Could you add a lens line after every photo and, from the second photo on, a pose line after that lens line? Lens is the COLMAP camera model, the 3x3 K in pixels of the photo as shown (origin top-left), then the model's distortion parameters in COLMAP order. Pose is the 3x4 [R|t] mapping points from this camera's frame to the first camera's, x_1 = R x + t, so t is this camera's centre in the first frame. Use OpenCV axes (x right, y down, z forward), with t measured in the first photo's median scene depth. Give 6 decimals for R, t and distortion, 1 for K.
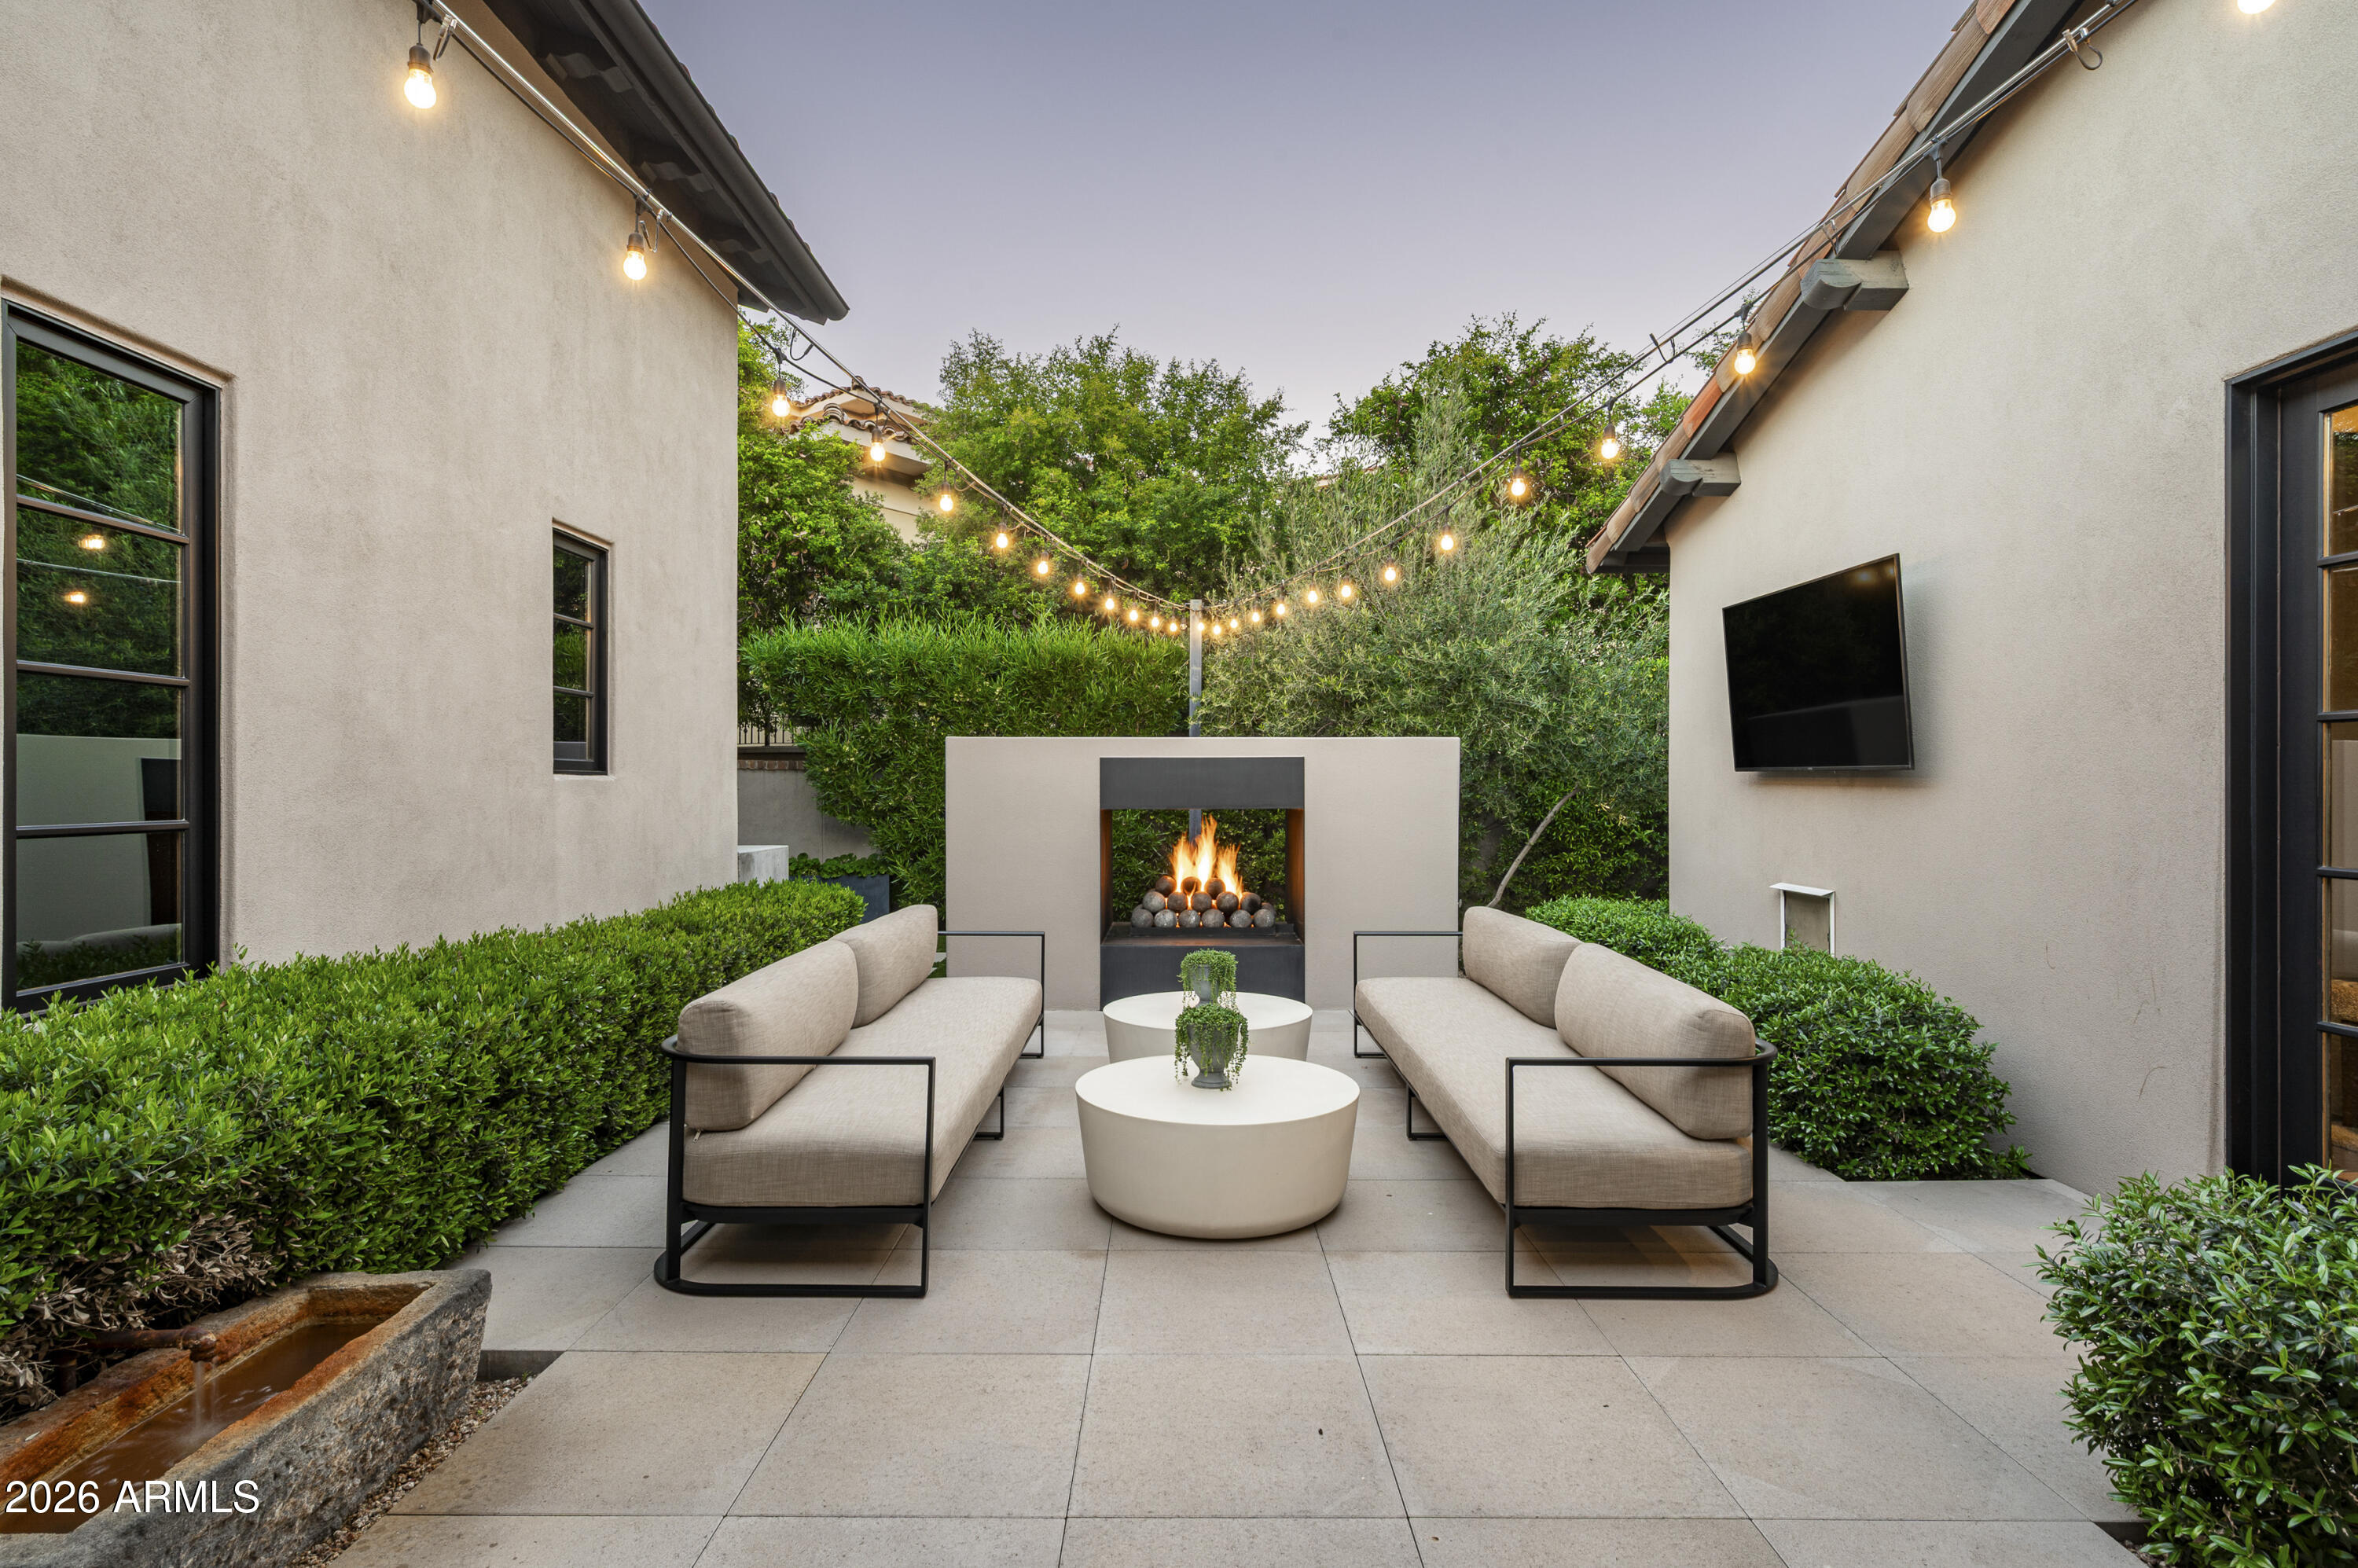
lens RADIAL K [[1170.8, 0, 1183.1], [0, 1170.8, 785.4], [0, 0, 1]] dist [-0.000790, 0.001935]
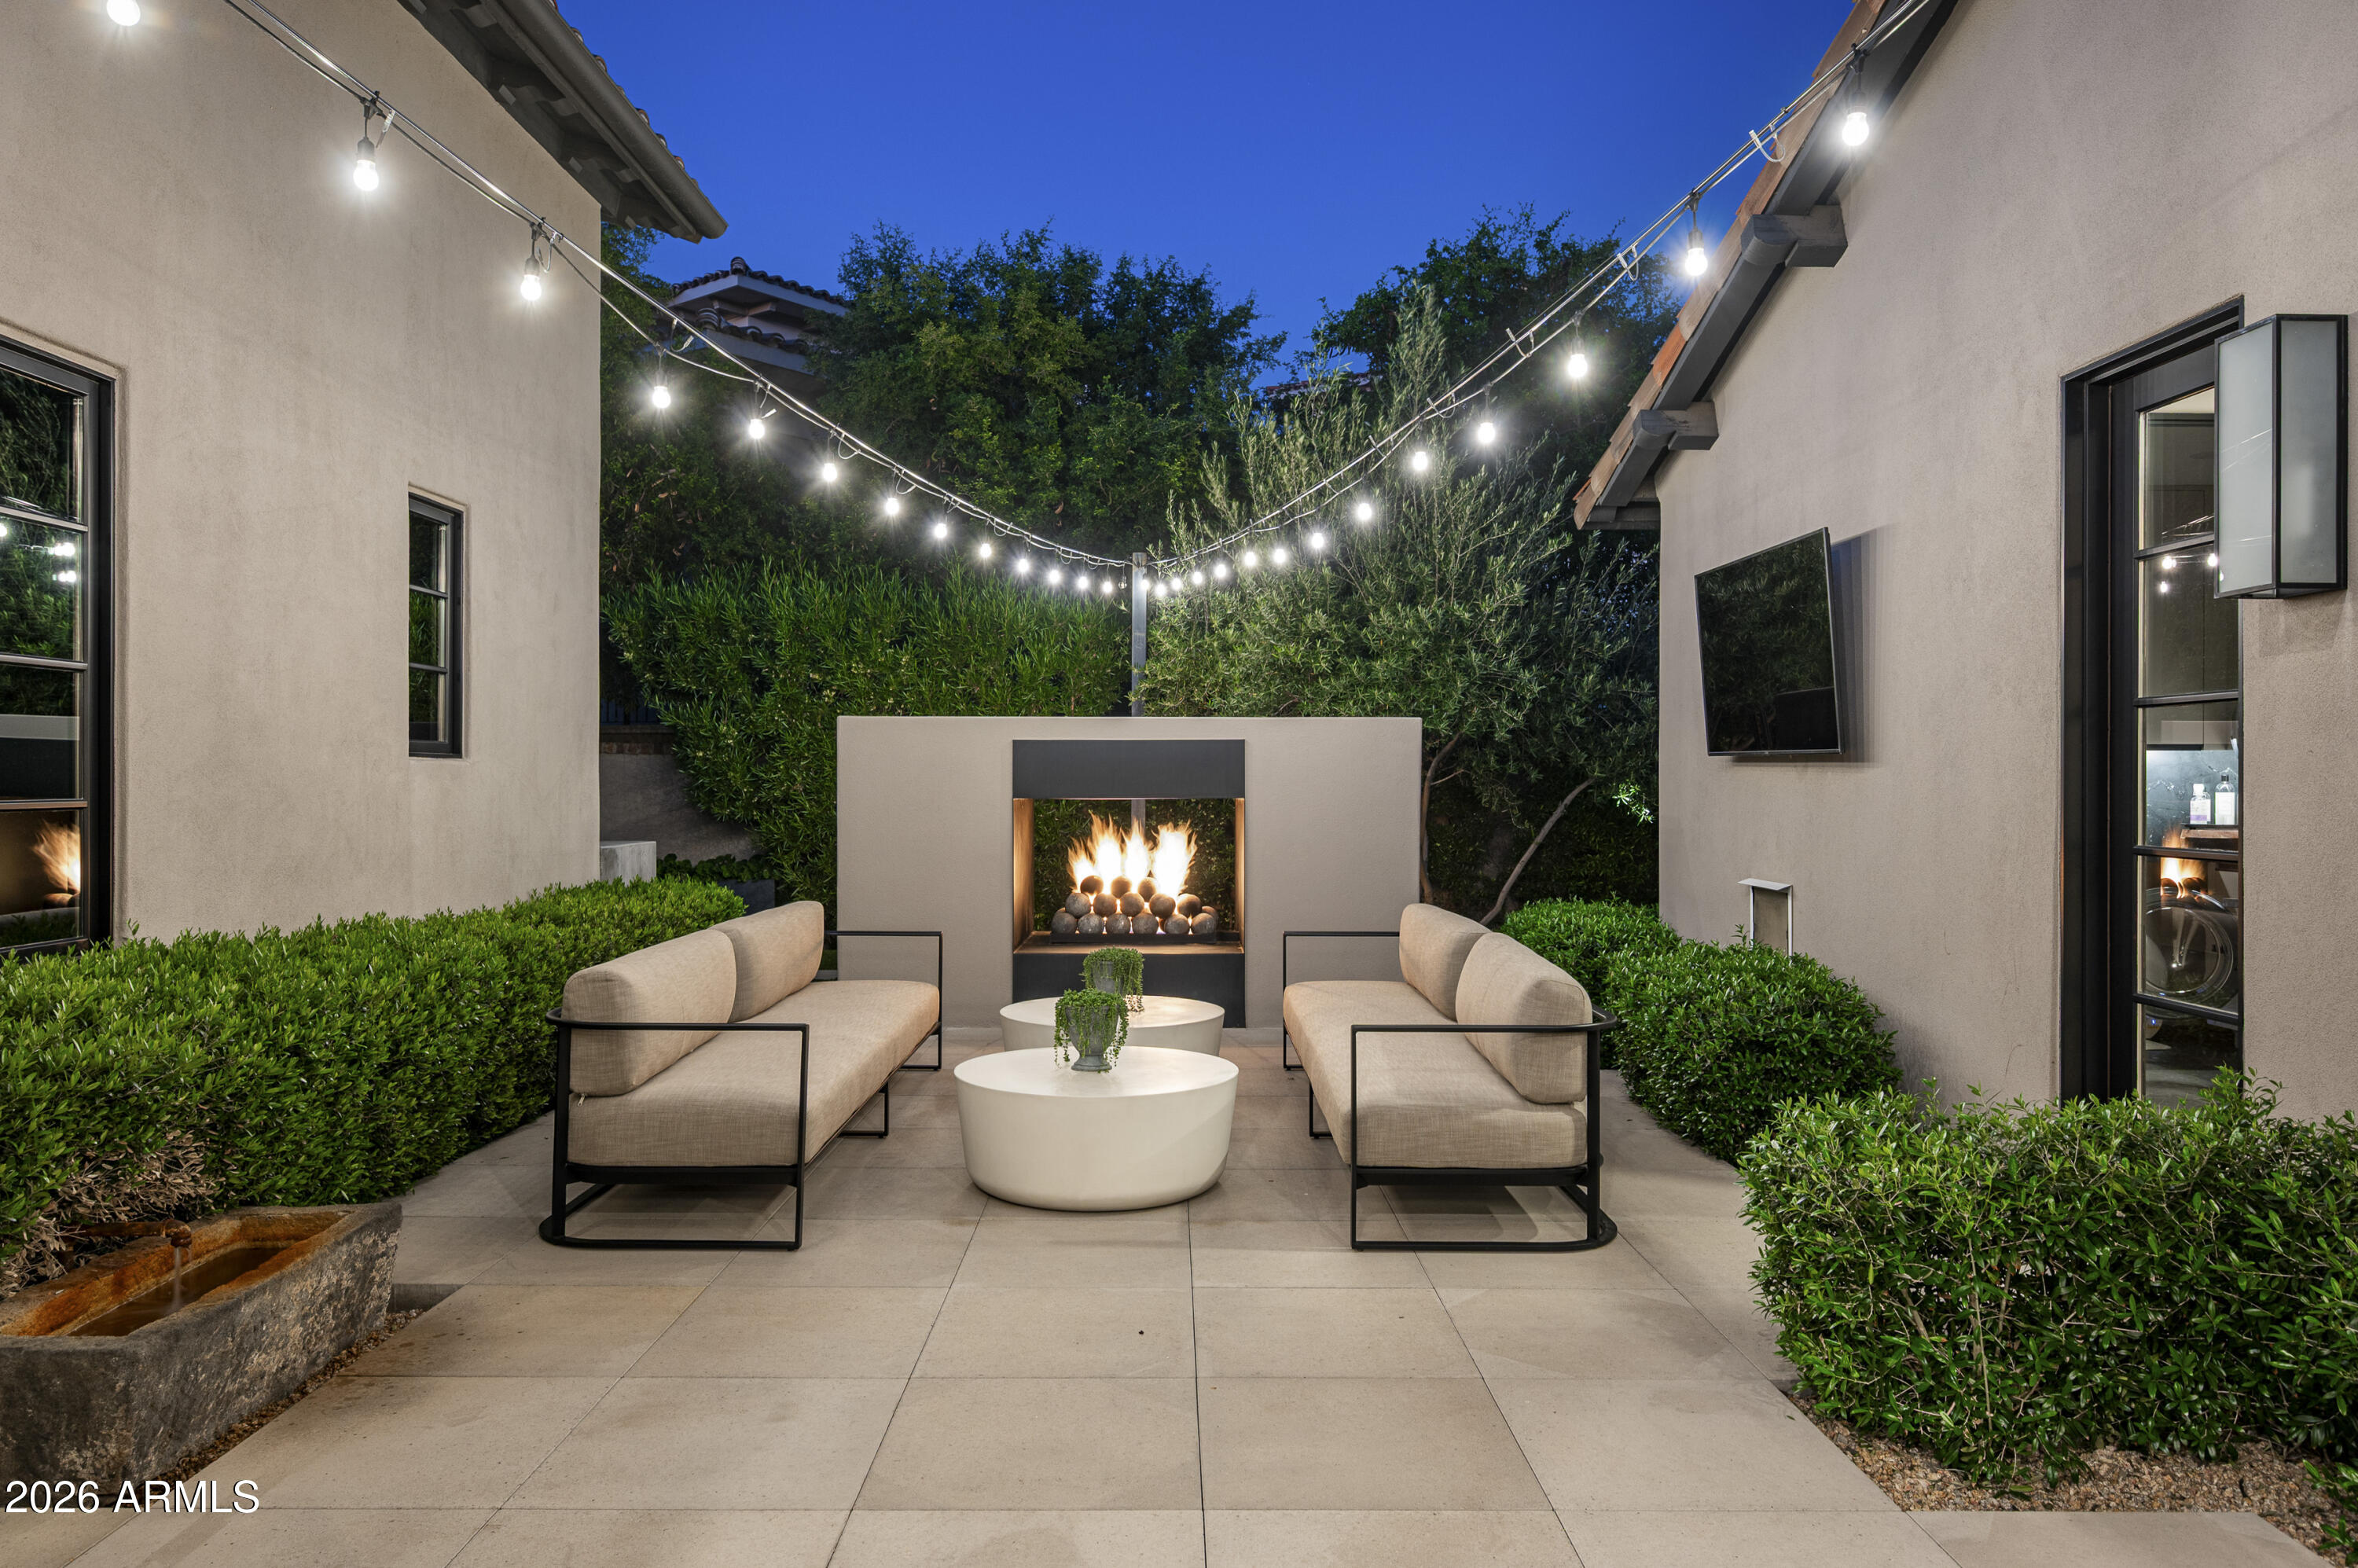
lens RADIAL K [[1512.0, 0, 1173.9], [0, 1512.0, 776.4], [0, 0, 1]] dist [-0.001667, -0.003958]
pose [[0.999952, 0.001129, 0.009769, 0.075973], [-0.001132, 0.999999, 0.000352, 0.006289], [-0.009769, -0.000363, 0.999952, -0.267023]]
